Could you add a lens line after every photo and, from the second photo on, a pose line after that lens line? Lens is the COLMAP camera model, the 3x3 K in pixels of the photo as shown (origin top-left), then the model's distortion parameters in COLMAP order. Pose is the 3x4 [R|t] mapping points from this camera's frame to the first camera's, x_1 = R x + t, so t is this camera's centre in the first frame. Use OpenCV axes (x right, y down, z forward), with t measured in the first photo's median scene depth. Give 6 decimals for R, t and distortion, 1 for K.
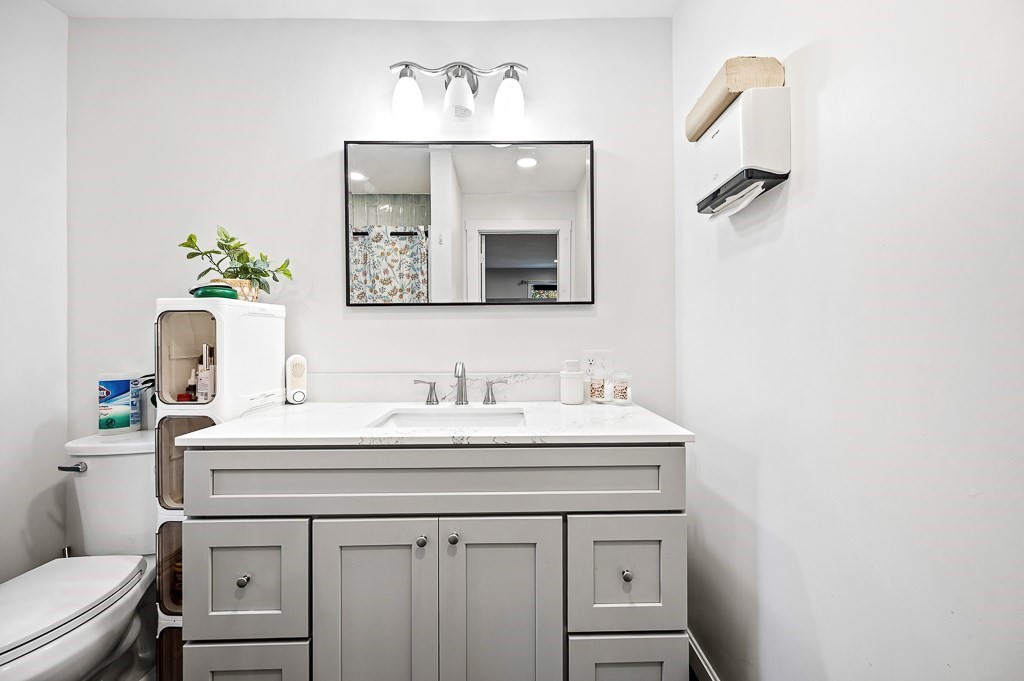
lens RADIAL K [[406.2, 0, 514.7], [0, 406.2, 334.1], [0, 0, 1]] dist [0.000027, 0.000066]
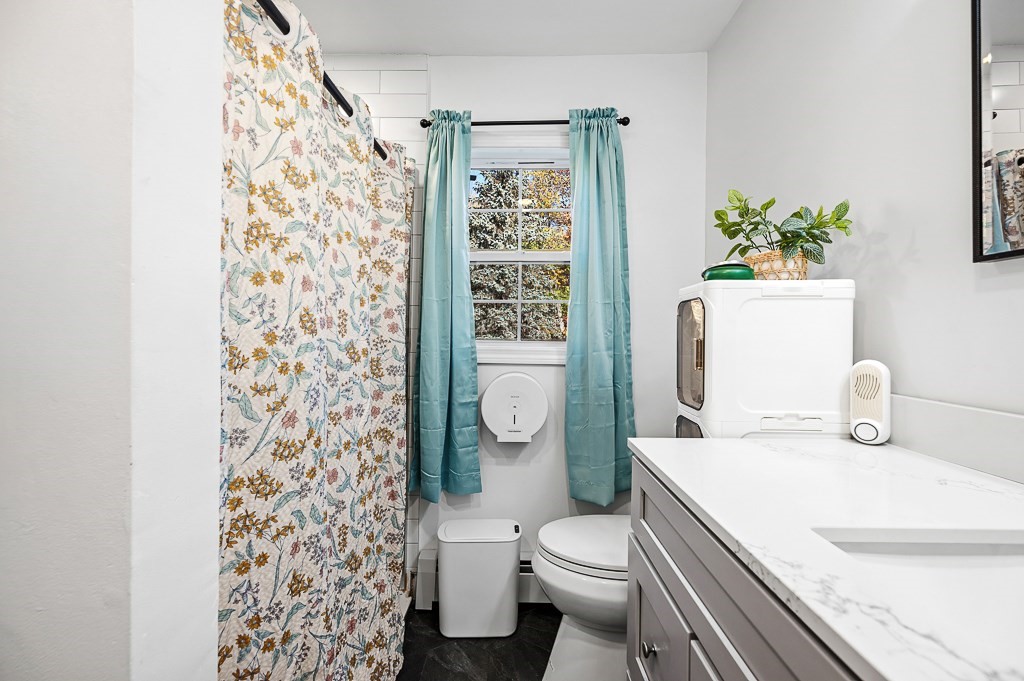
lens RADIAL K [[406.2, 0, 514.7], [0, 406.2, 334.1], [0, 0, 1]] dist [0.000027, 0.000066]
pose [[-0.016530, 0.004064, -0.999855, 0.062949], [0.008785, 0.999954, 0.003919, 0.007202], [0.999825, -0.008719, -0.016565, 0.516731]]
